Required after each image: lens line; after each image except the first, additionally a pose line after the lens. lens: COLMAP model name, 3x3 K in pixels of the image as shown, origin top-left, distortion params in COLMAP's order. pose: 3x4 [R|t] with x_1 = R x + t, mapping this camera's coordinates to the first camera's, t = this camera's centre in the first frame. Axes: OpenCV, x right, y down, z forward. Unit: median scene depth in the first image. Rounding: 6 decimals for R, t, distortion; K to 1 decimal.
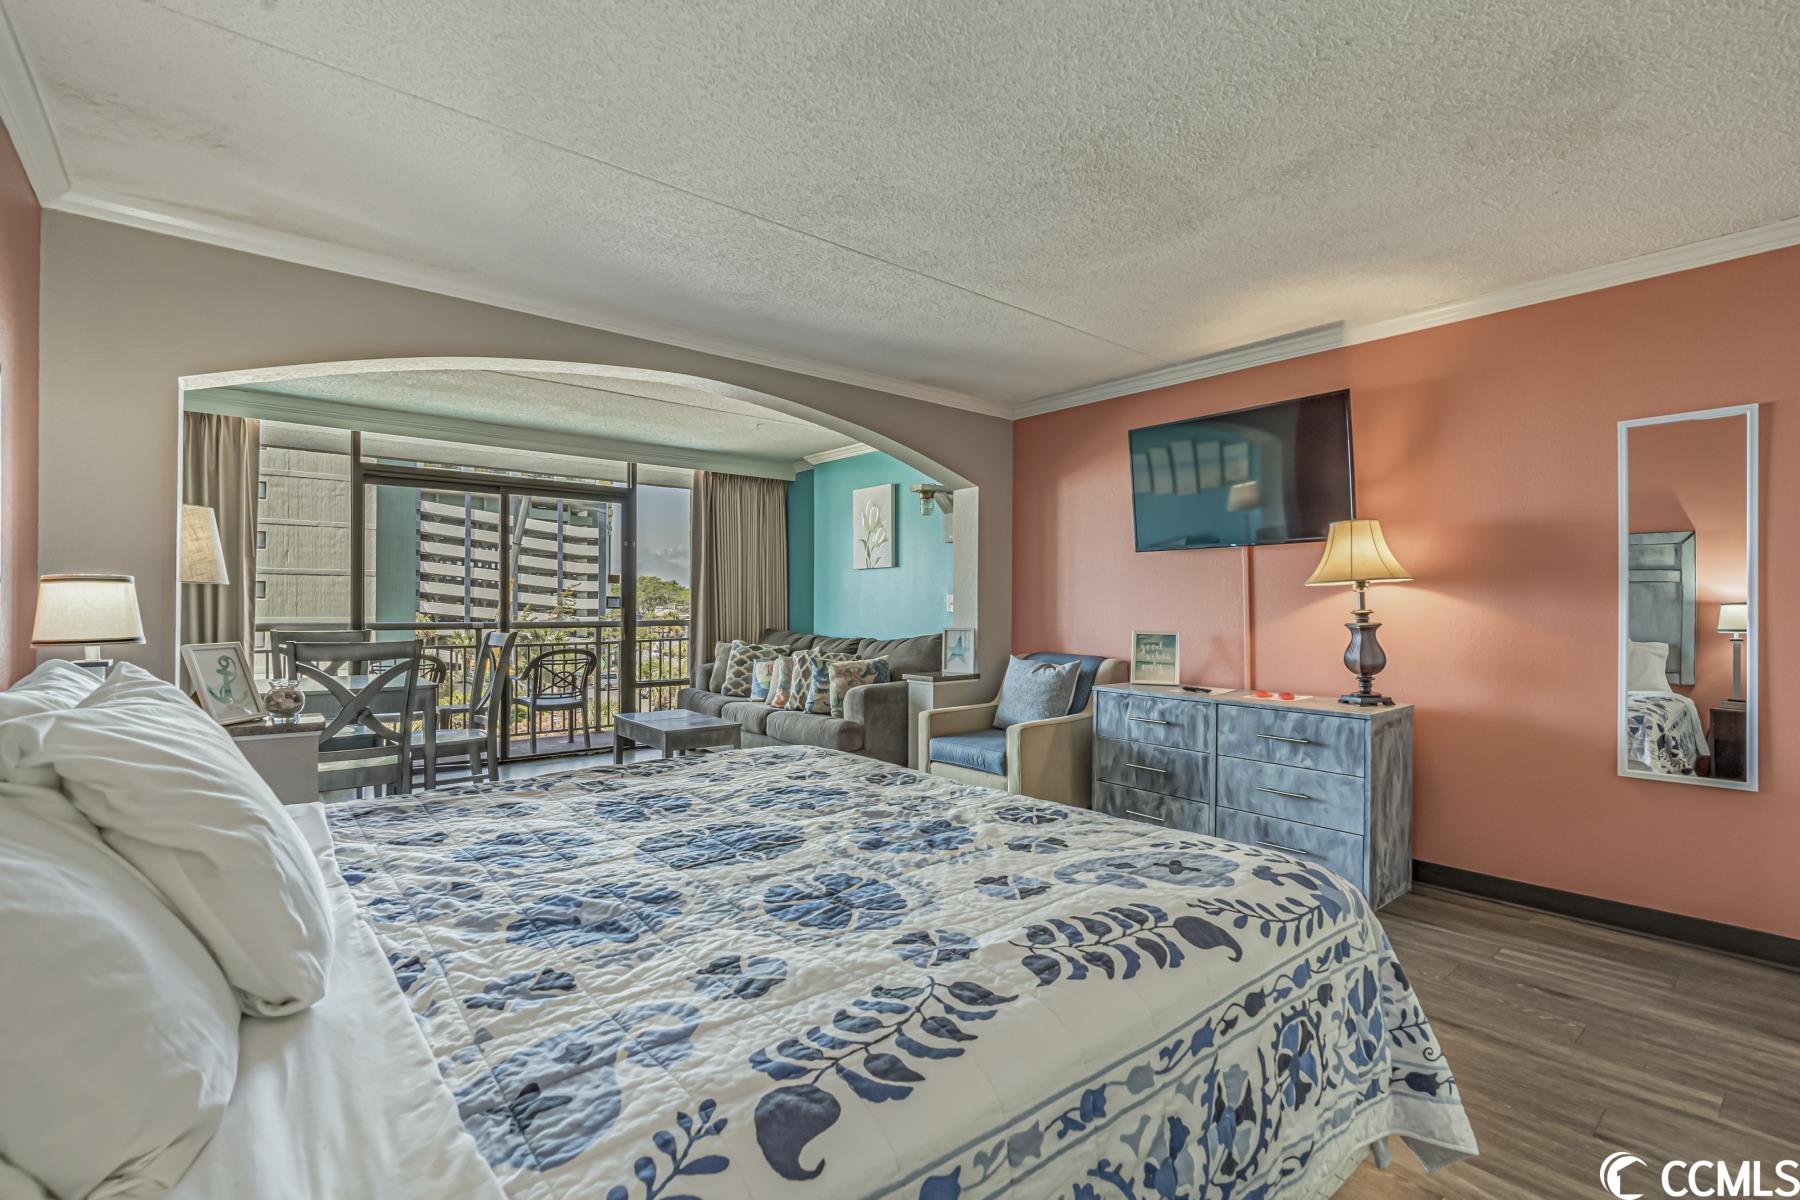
lens RADIAL K [[815.6, 0, 902.1], [0, 815.6, 601.6], [0, 0, 1]] dist [-0.016045, 0.006997]
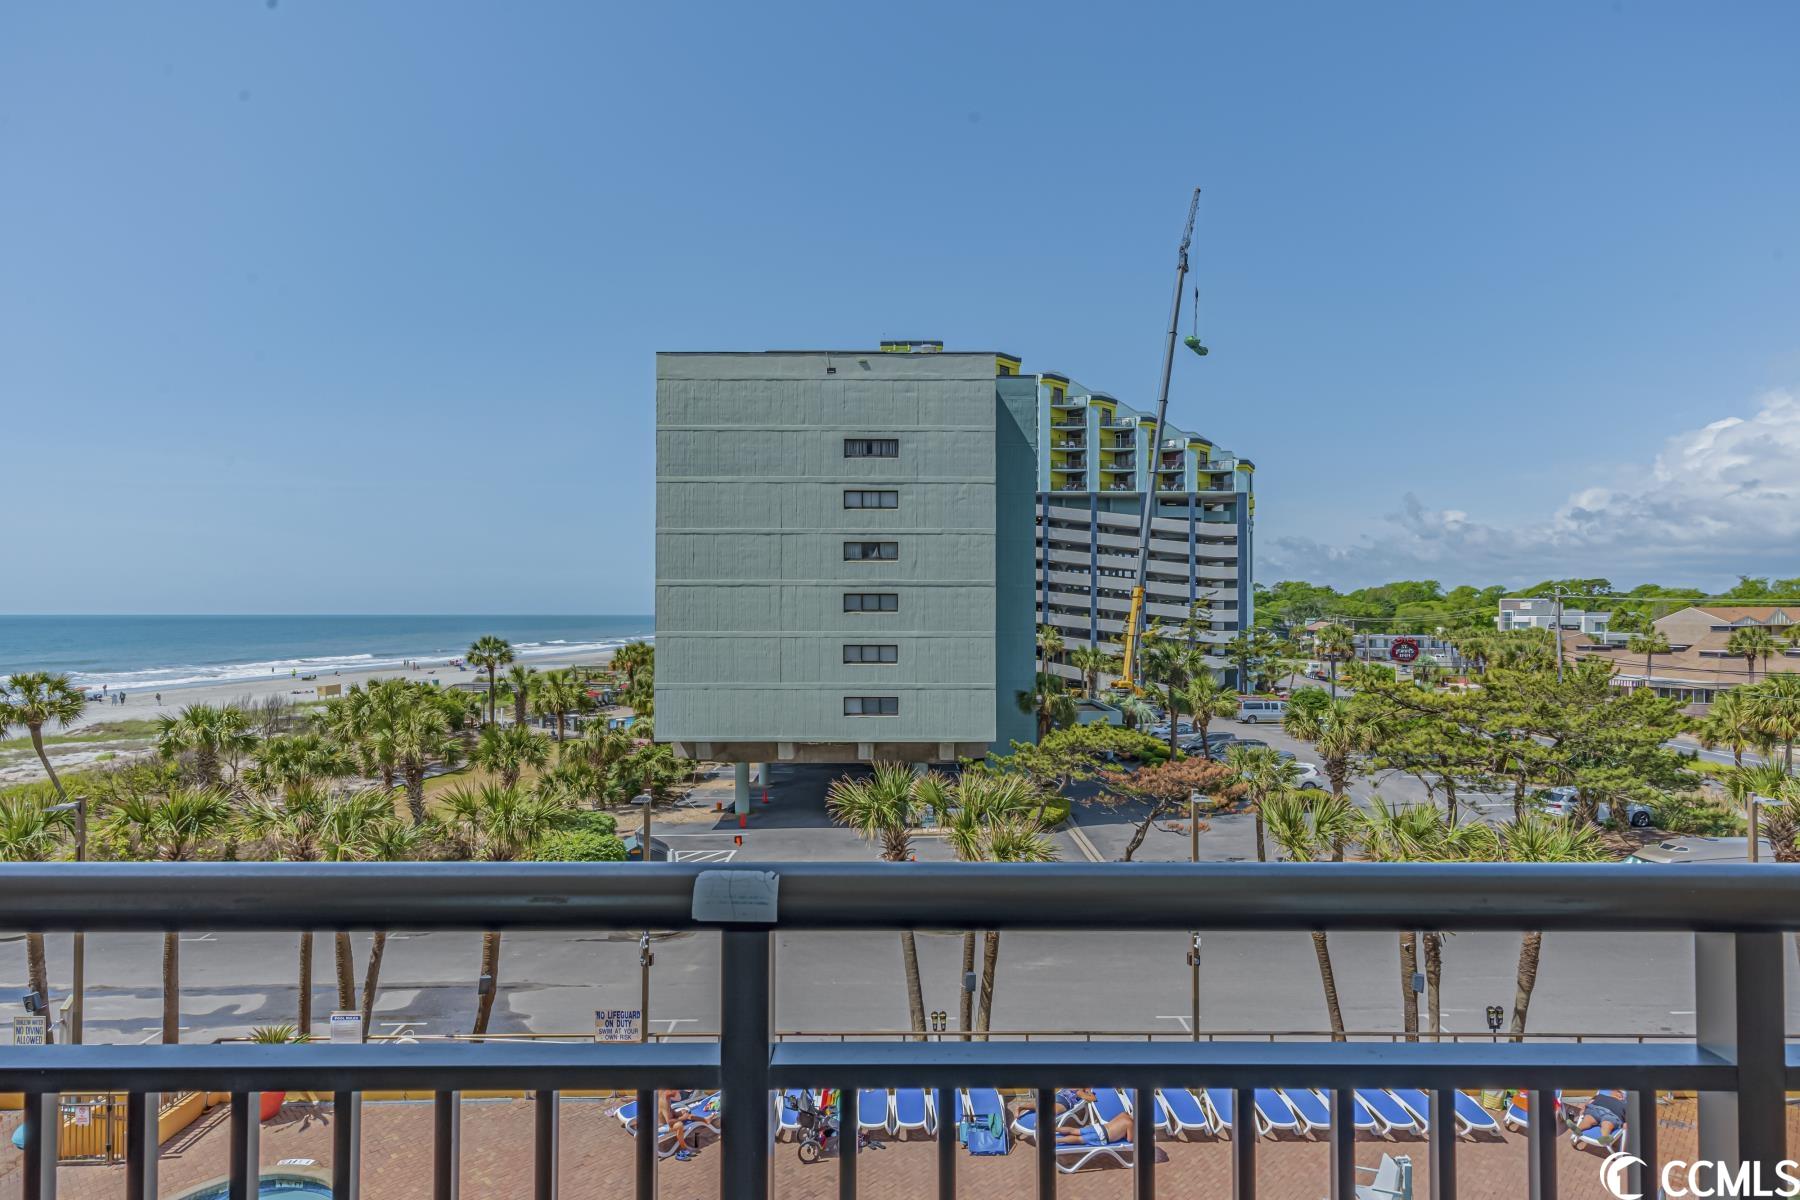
lens RADIAL K [[937.4, 0, 903.5], [0, 937.4, 599.0], [0, 0, 1]] dist [0.017924, -0.002756]
pose [[0.767851, -0.012422, -0.640508, -0.484428], [0.003529, 0.999879, -0.015161, -0.013992], [0.640619, 0.009382, 0.767802, 1.062526]]
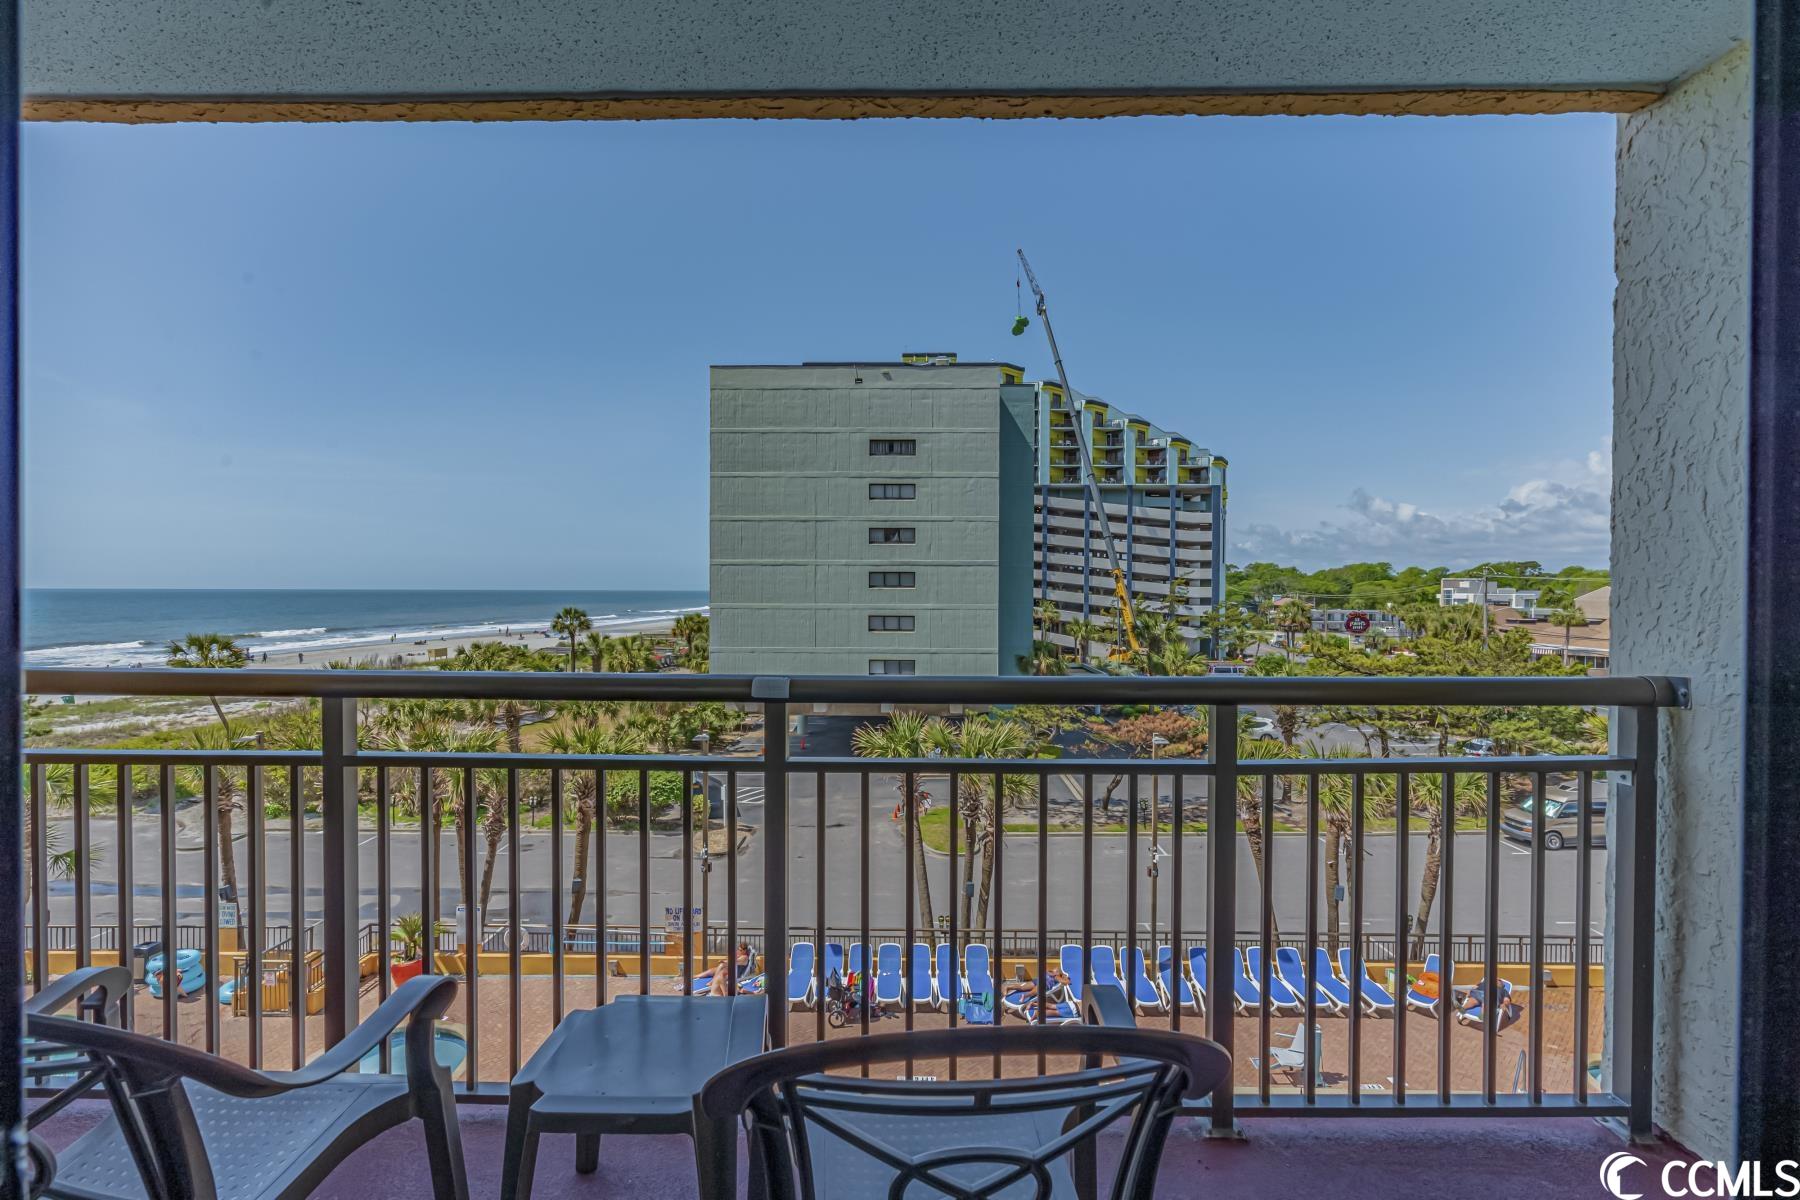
lens RADIAL K [[815.6, 0, 900.1], [0, 815.6, 597.4], [0, 0, 1]] dist [-0.016045, 0.006997]
pose [[0.749873, 0.005739, -0.661557, -0.366047], [0.000547, 0.999957, 0.009295, -0.003234], [0.661582, -0.007332, 0.749837, 0.965778]]
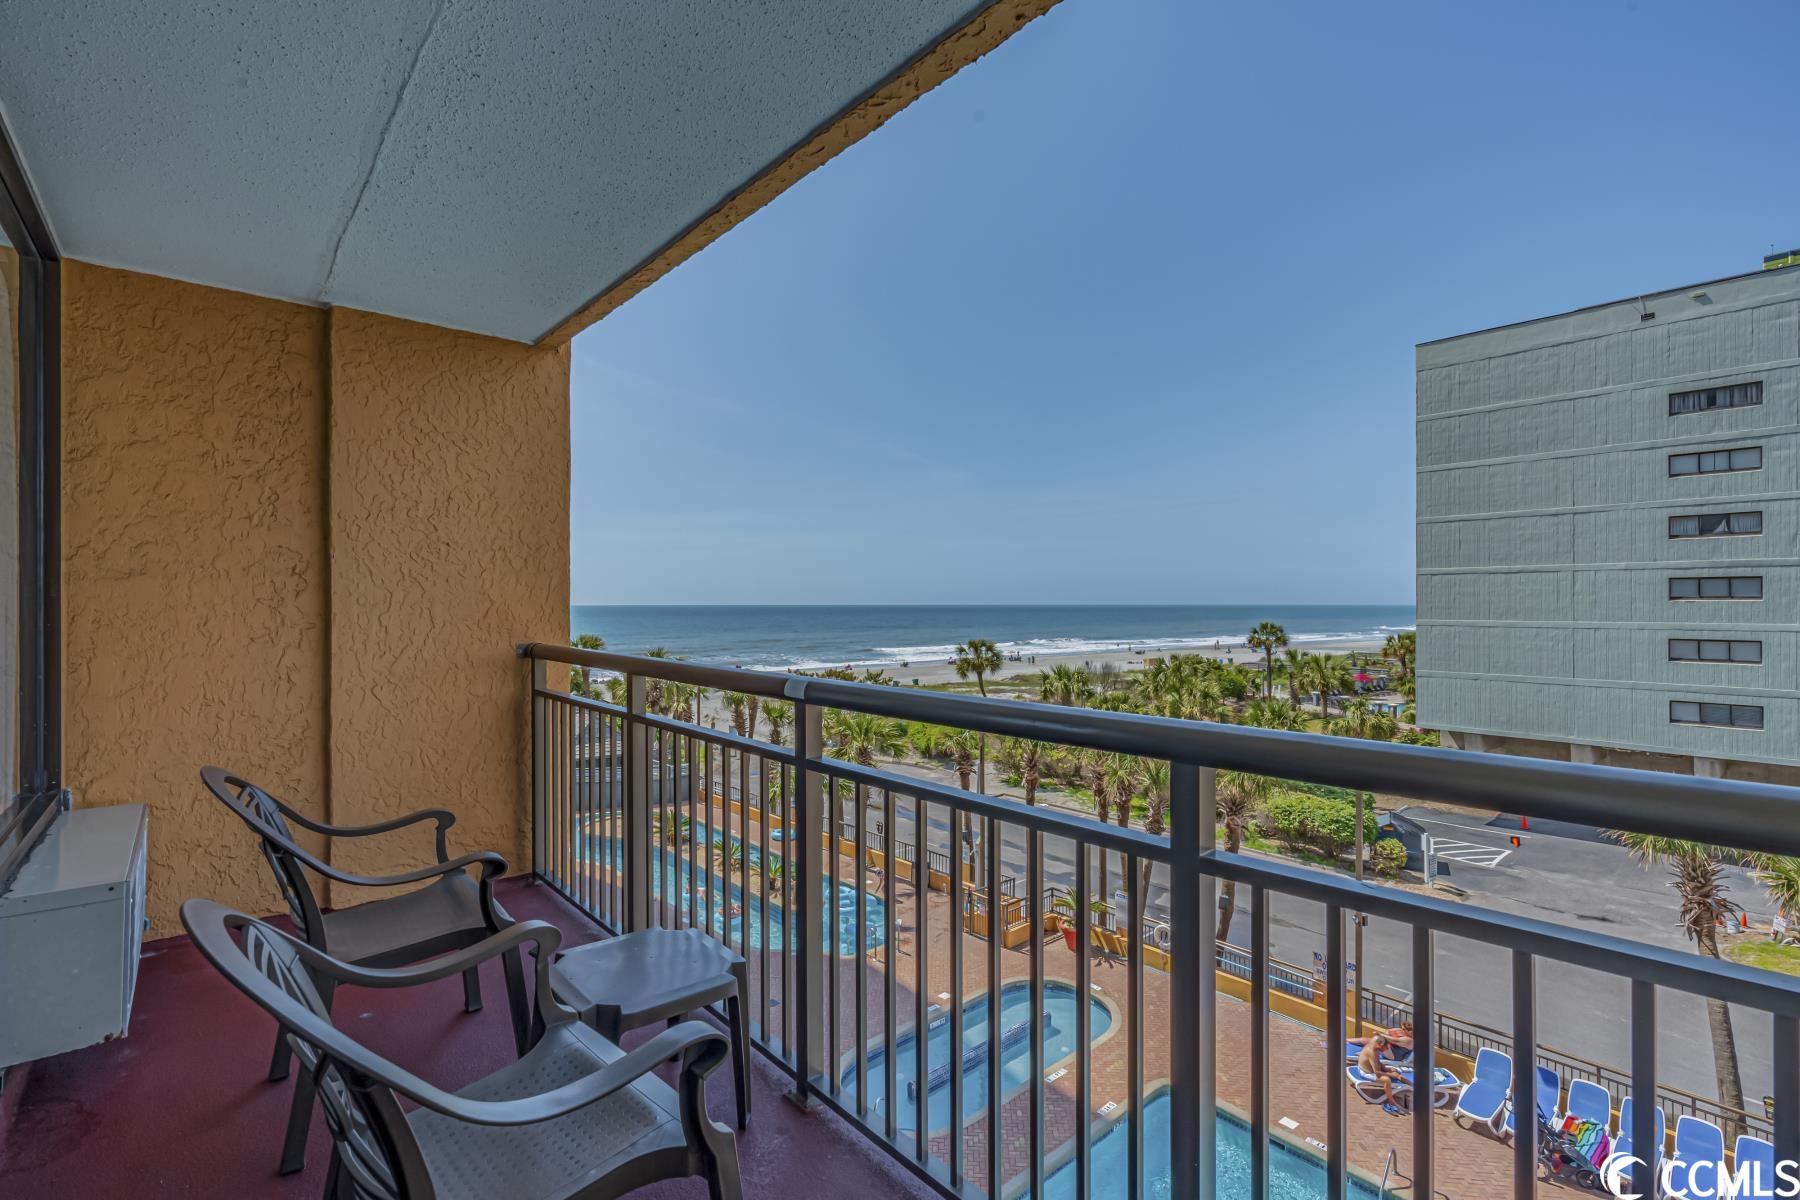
lens RADIAL K [[815.6, 0, 894.3], [0, 815.6, 600.7], [0, 0, 1]] dist [-0.016045, 0.006997]
pose [[0.017112, -0.006344, -0.999833, -0.272890], [0.003184, 0.999975, -0.006290, -0.000252], [0.999849, -0.003075, 0.017131, 1.199913]]
